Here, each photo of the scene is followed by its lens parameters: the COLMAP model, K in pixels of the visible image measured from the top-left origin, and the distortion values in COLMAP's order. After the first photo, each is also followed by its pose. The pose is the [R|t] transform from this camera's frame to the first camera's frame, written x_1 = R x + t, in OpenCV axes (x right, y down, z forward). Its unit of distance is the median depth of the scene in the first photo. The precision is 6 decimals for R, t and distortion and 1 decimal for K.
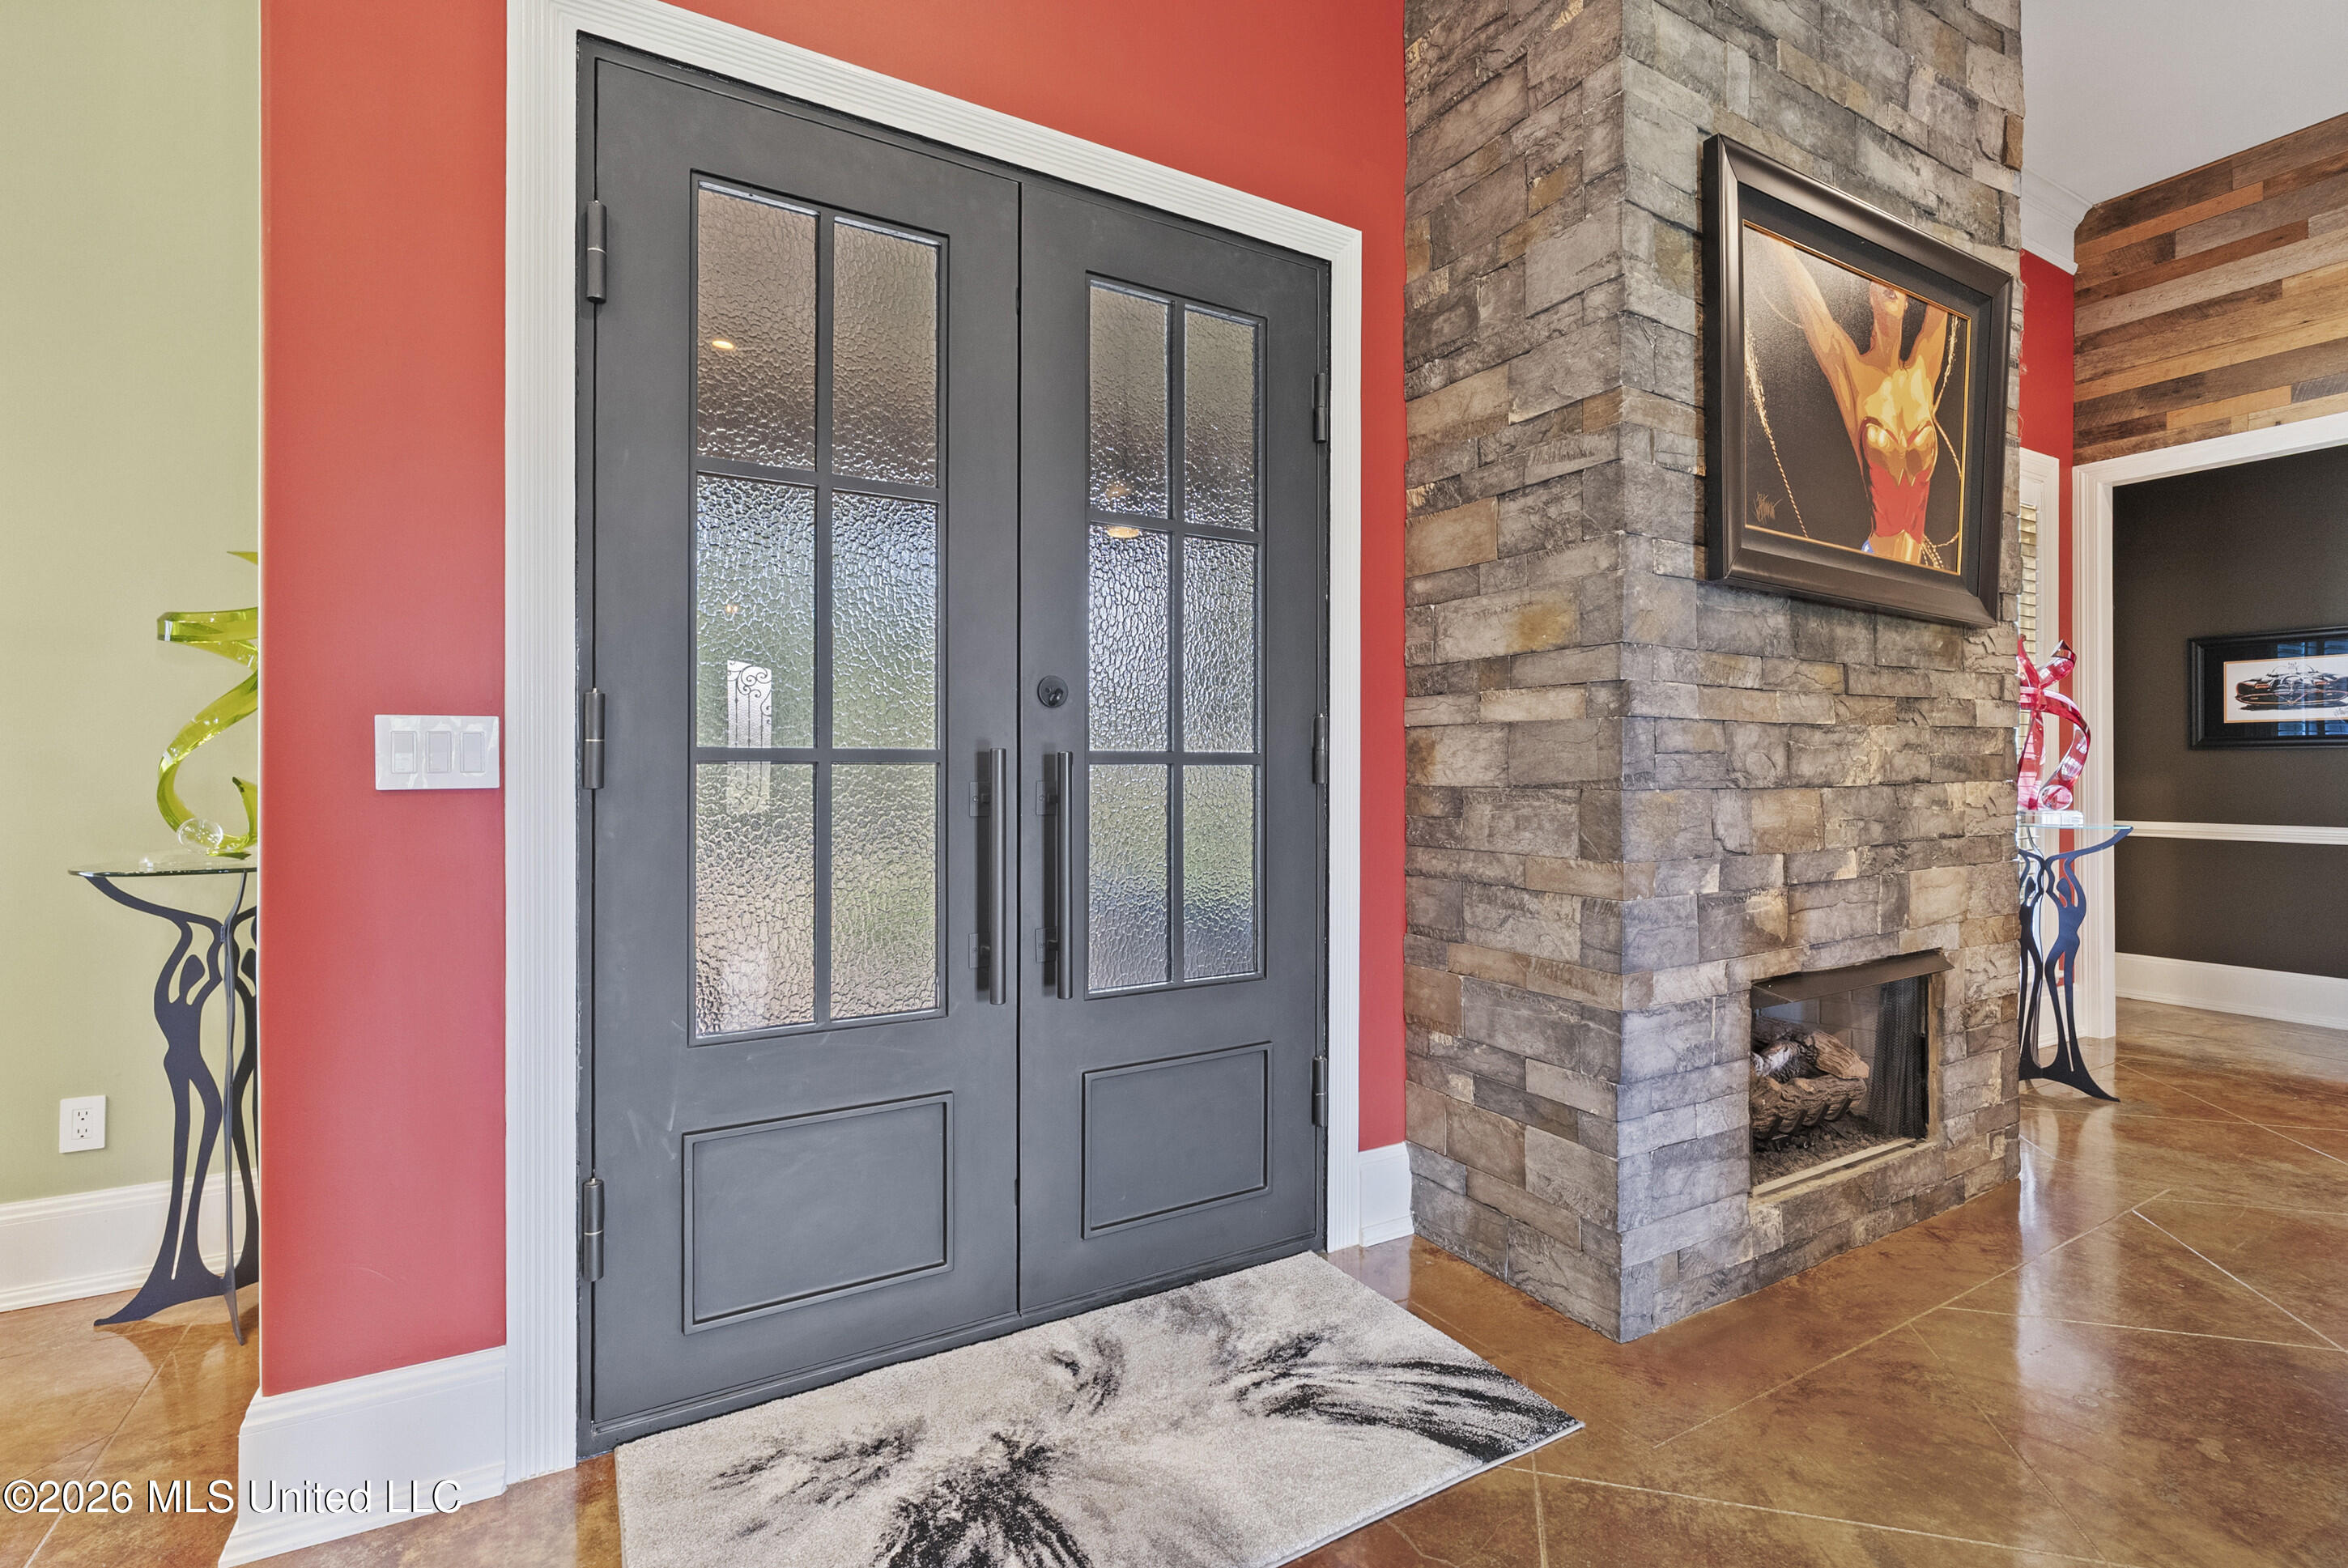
lens RADIAL K [[1069.4, 0, 1174.5], [0, 1069.4, 775.7], [0, 0, 1]] dist [-0.010017, 0.002242]
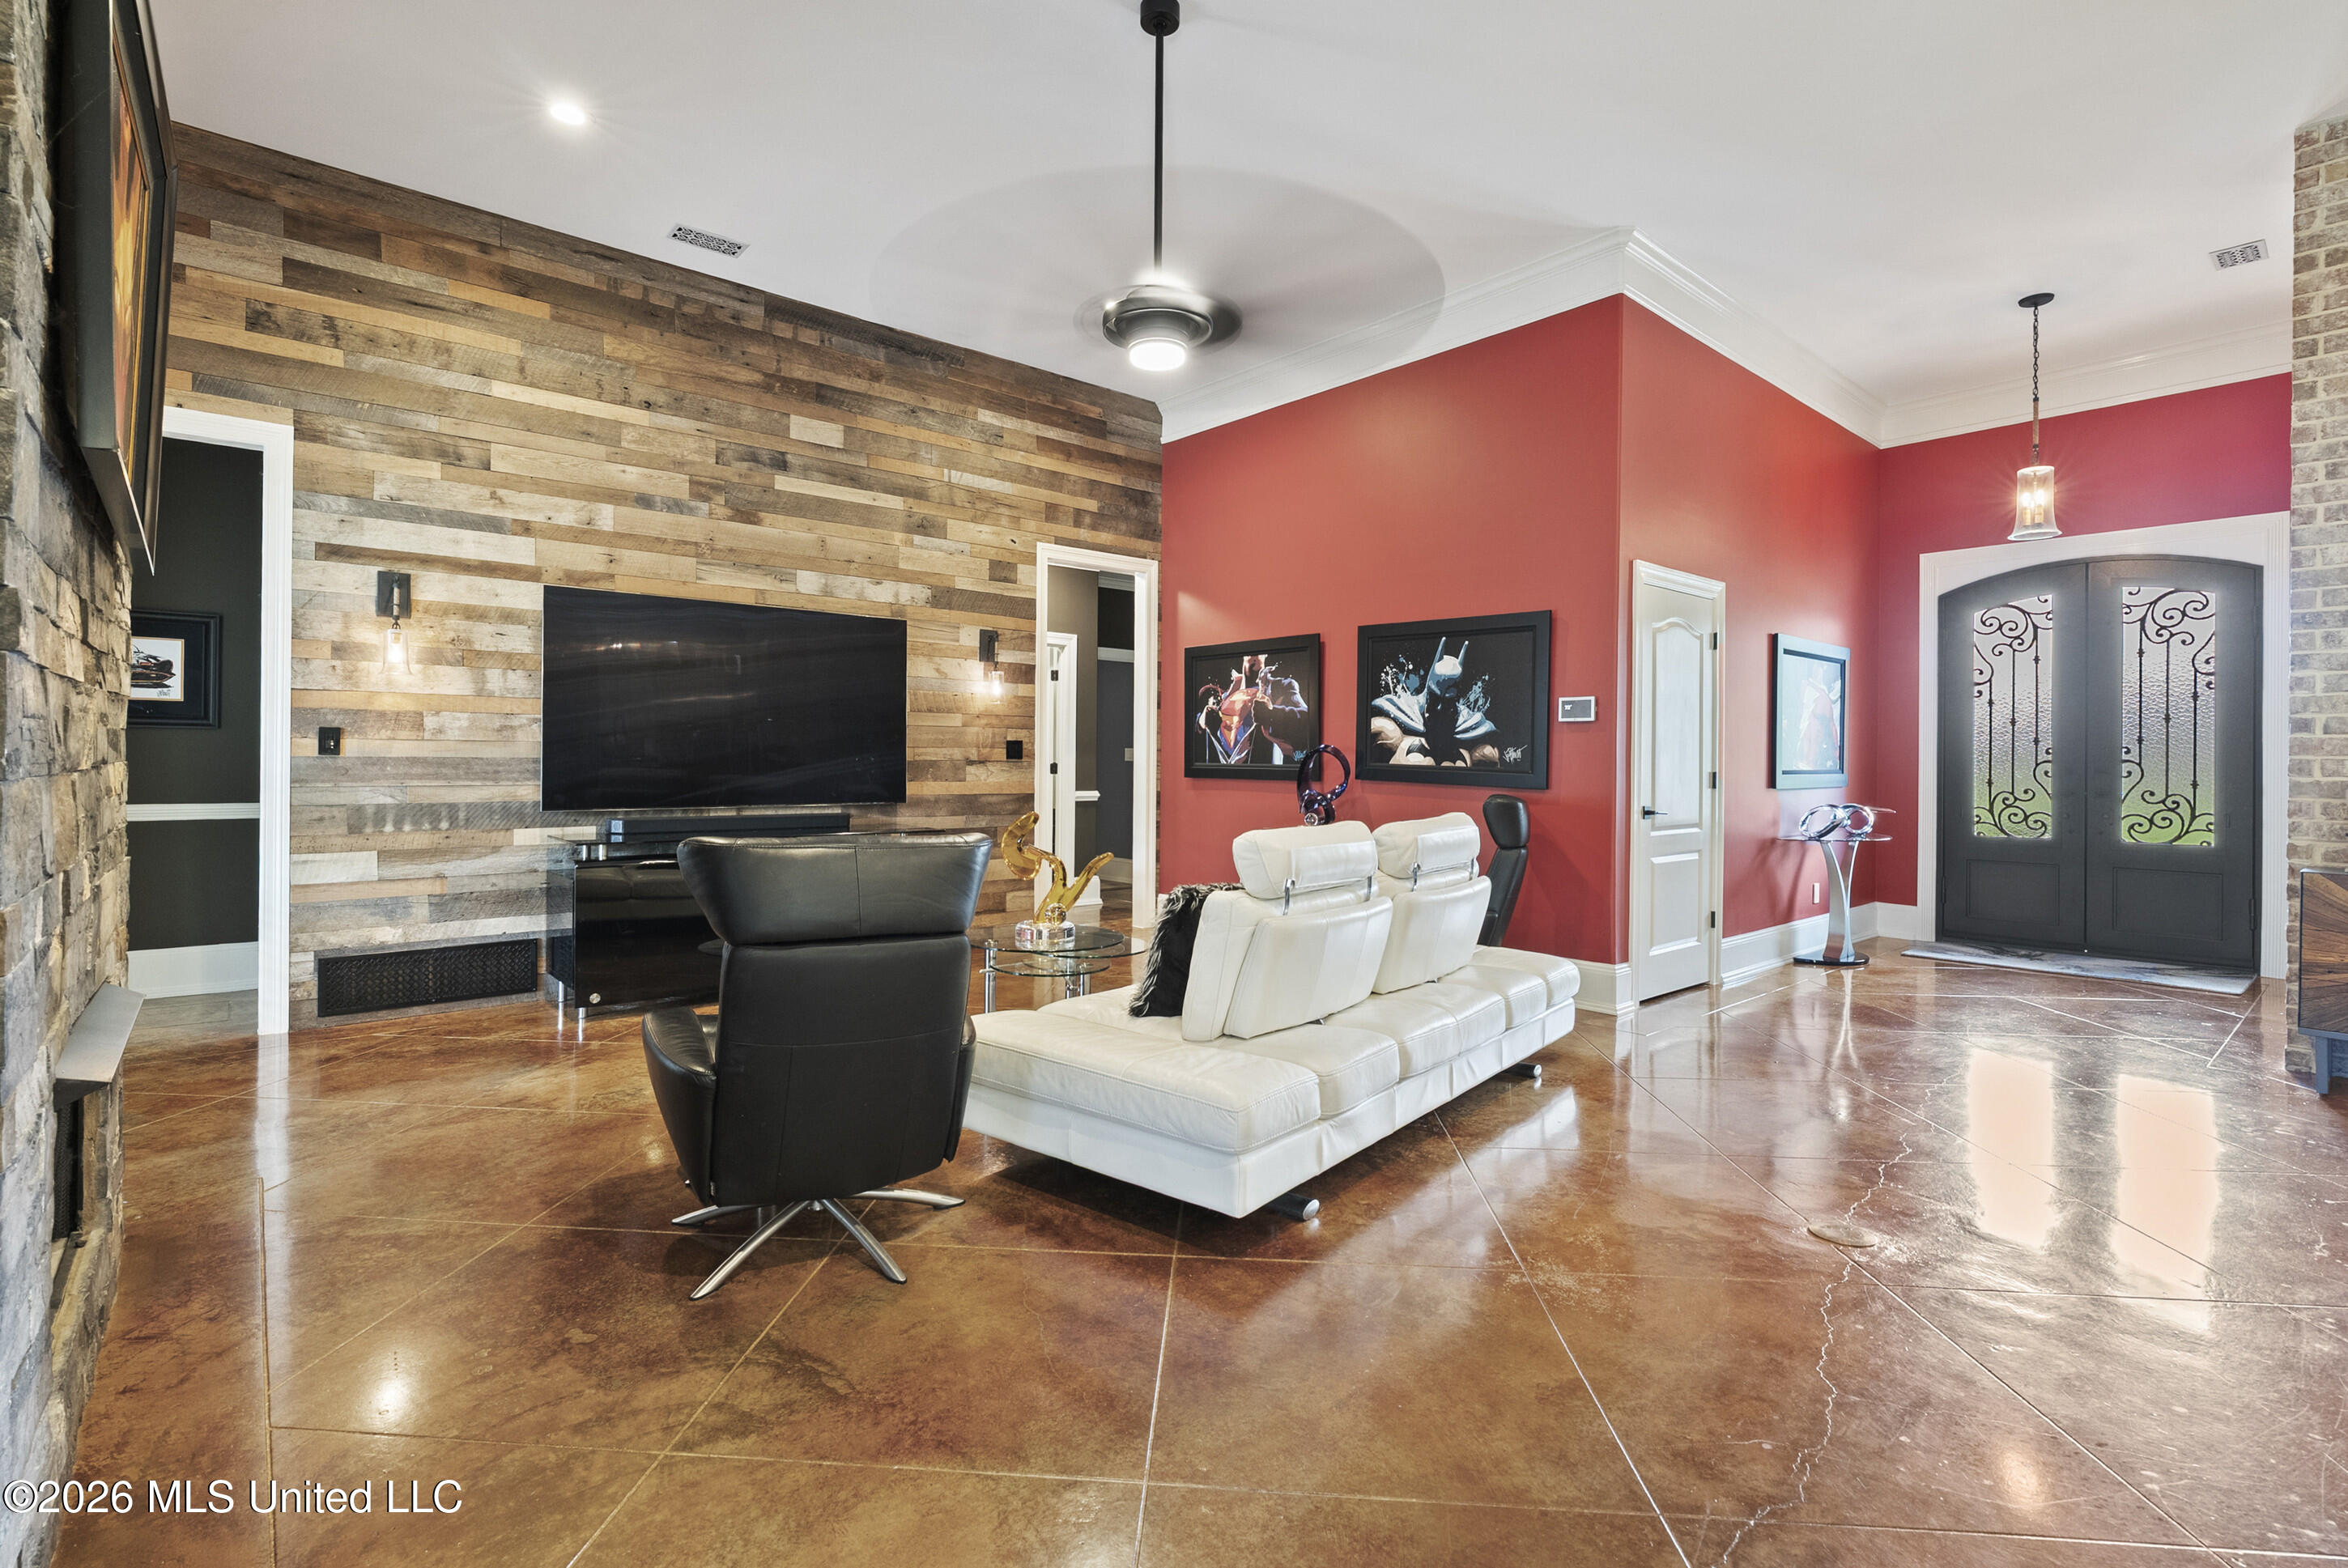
lens RADIAL K [[1069.4, 0, 1167.9], [0, 1069.4, 761.4], [0, 0, 1]] dist [-0.010017, 0.002242]
pose [[-0.180817, -0.002753, 0.983513, -0.212243], [-0.003916, 0.999990, 0.002079, 0.000811], [-0.983509, -0.003475, -0.180826, 0.435941]]
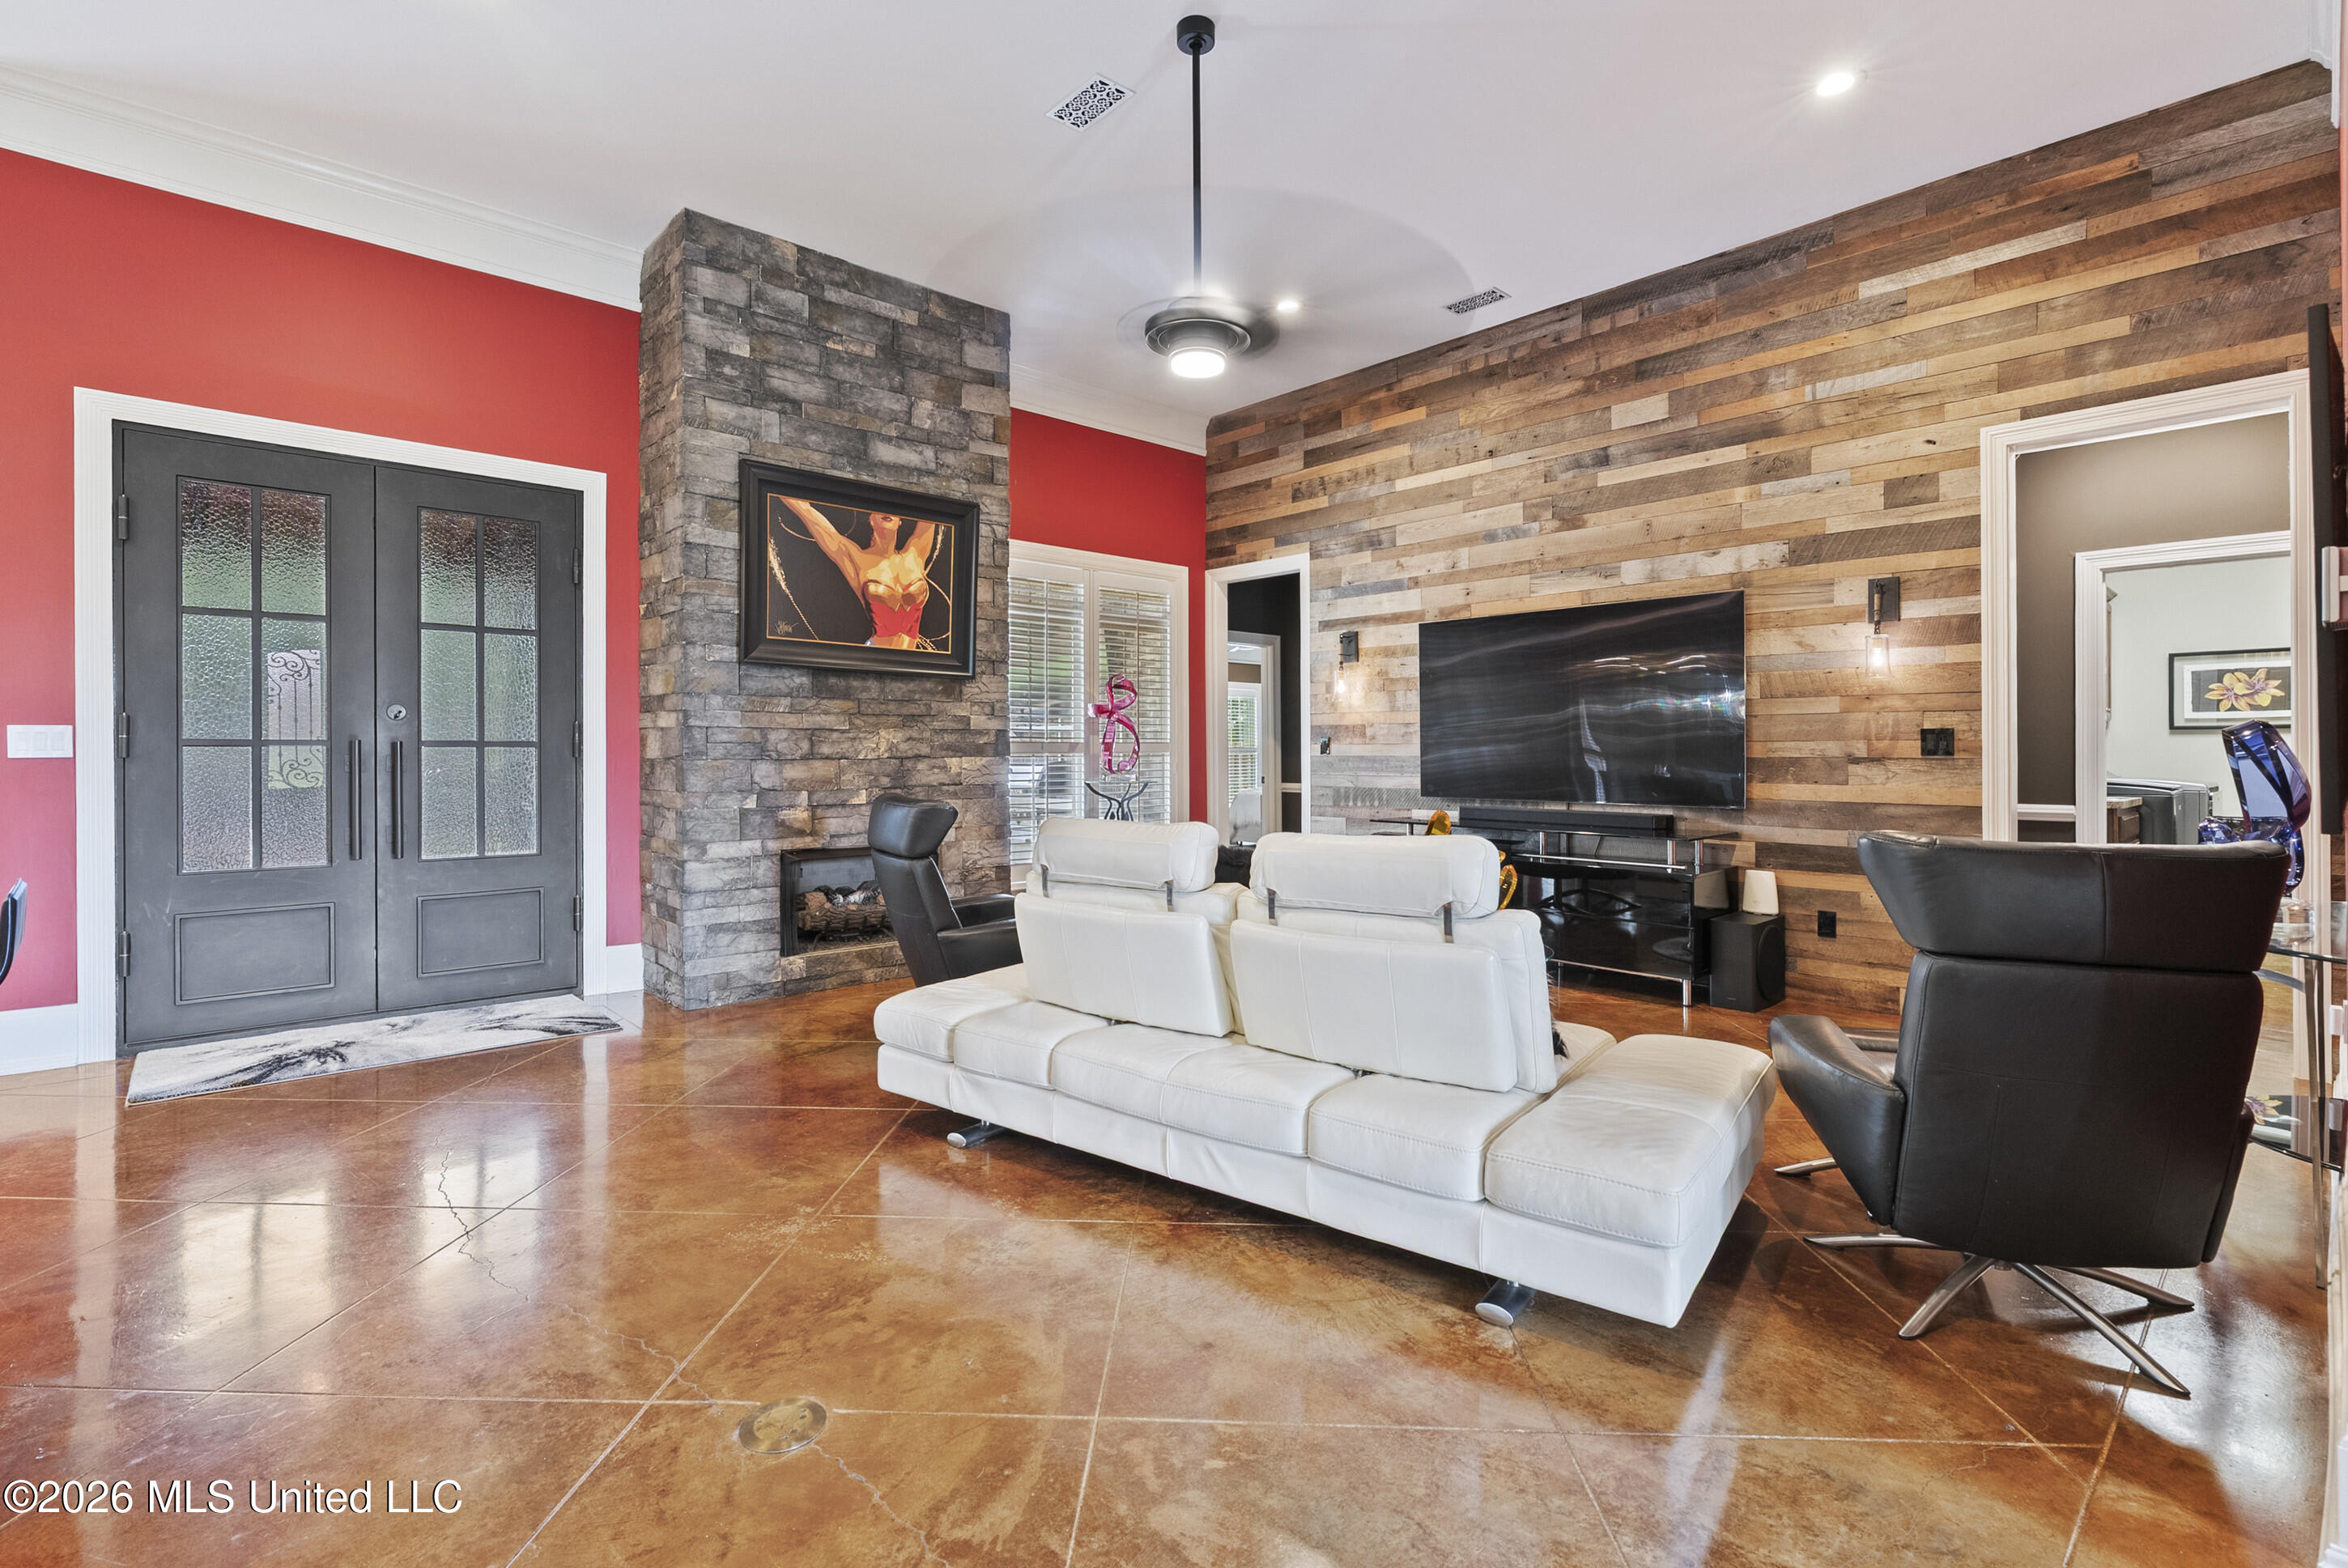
lens RADIAL K [[1069.4, 0, 1177.2], [0, 1069.4, 762.9], [0, 0, 1]] dist [-0.010017, 0.002242]
pose [[0.975685, -0.000193, 0.219177, 0.818501], [-0.000949, 0.999987, 0.005104, 0.007093], [-0.219175, -0.005188, 0.975672, -1.207585]]
